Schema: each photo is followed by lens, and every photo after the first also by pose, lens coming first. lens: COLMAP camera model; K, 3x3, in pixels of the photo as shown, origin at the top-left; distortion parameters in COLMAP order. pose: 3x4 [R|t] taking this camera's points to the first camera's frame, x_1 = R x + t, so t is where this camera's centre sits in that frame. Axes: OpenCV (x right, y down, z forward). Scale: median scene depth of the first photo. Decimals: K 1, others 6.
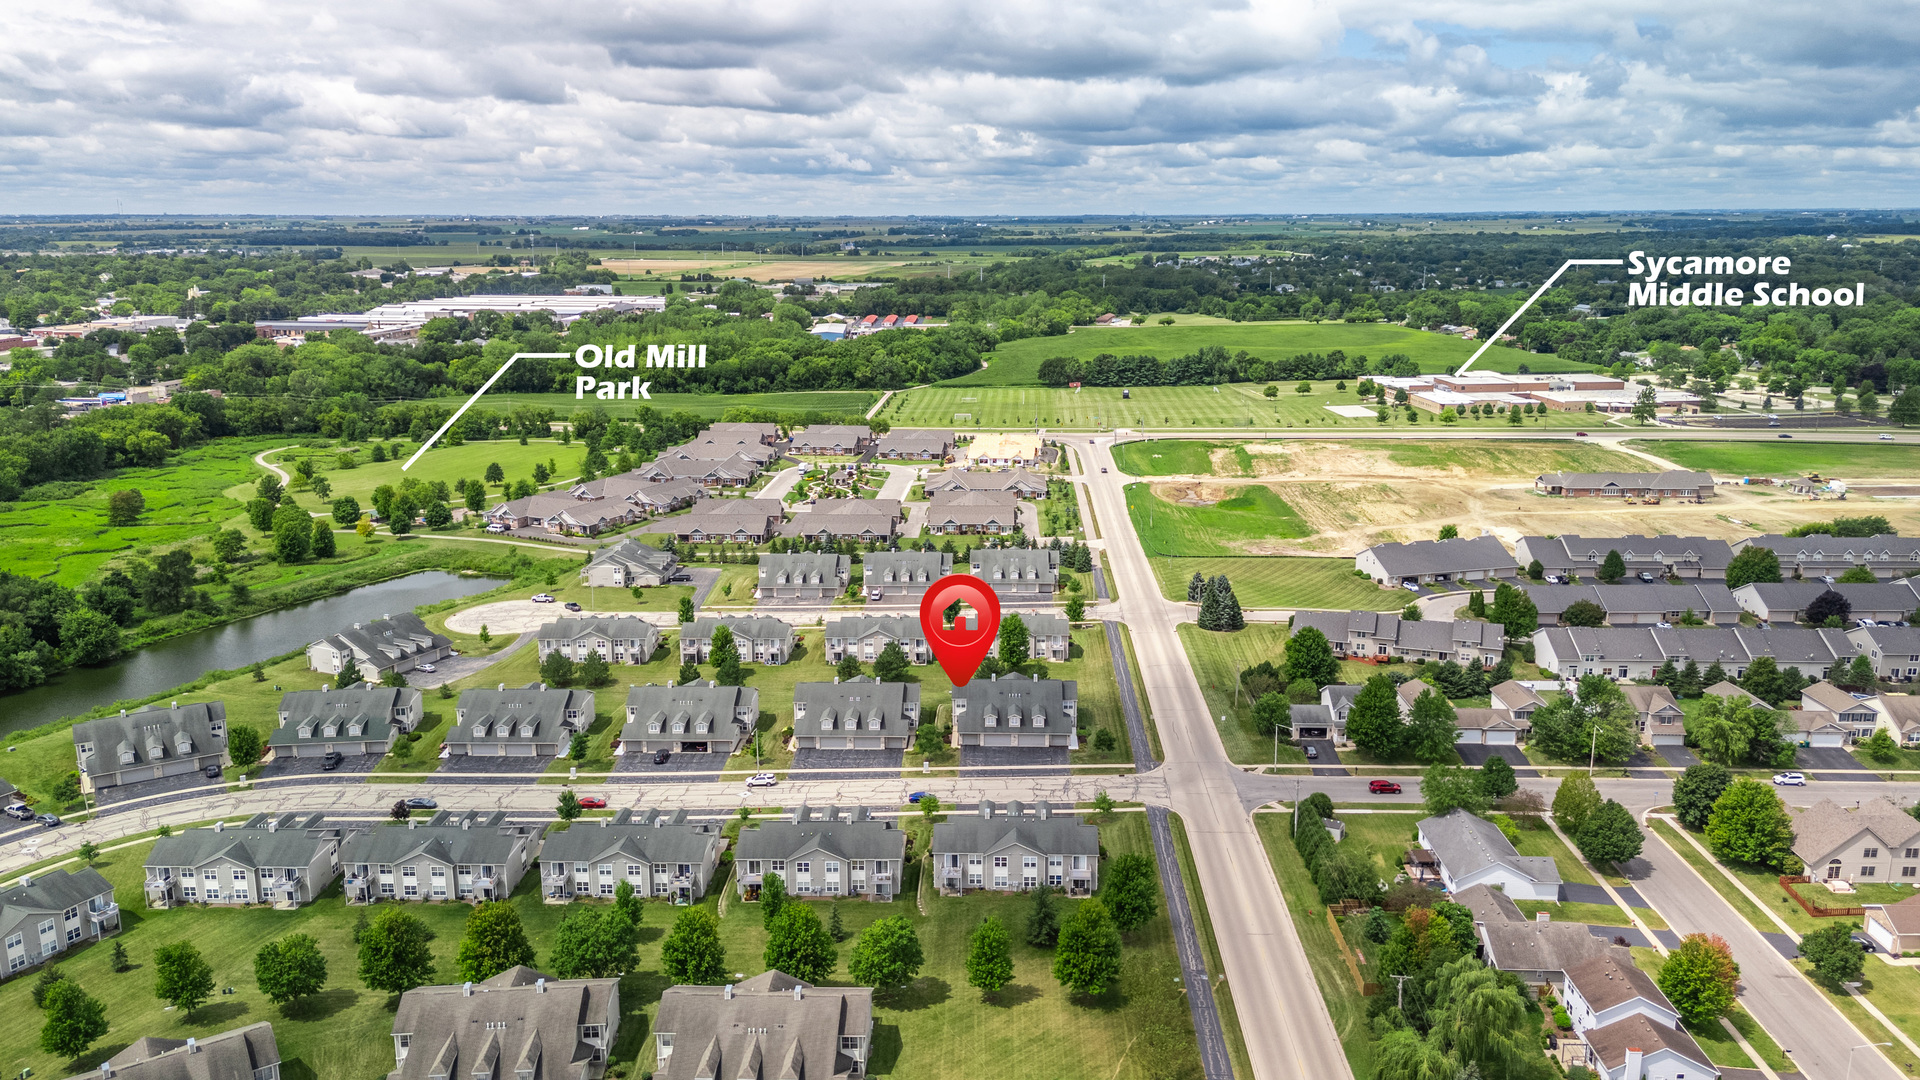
lens RADIAL K [[1416.2, 0, 957.7], [0, 1416.2, 514.2], [0, 0, 1]] dist [0.086896, -0.114404]
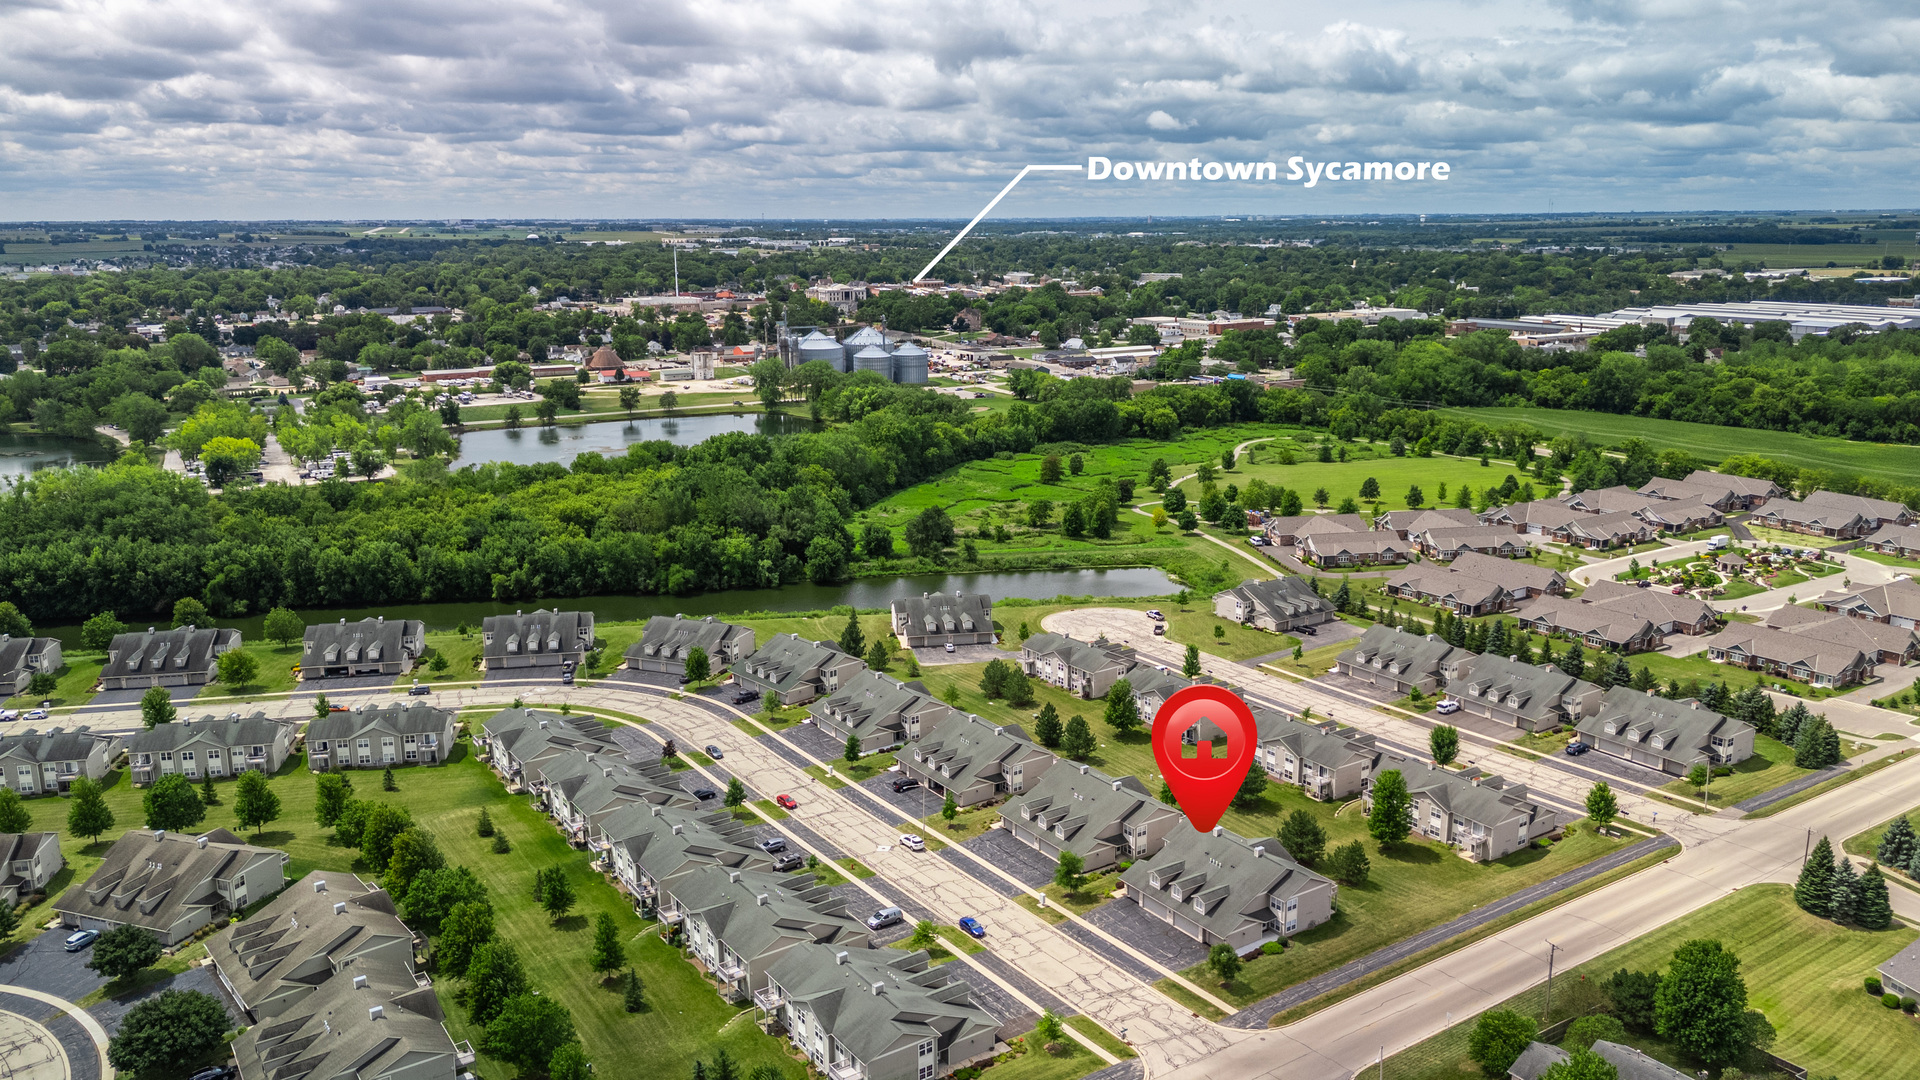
lens RADIAL K [[1397.5, 0, 960.0], [0, 1397.5, 540.0], [0, 0, 1]] dist [0.083911, -0.064466]
pose [[0.593898, 0.181033, -0.783908, 0.172352], [-0.164196, 0.981121, 0.102180, -0.031177], [0.787607, 0.068030, 0.612411, 0.143959]]
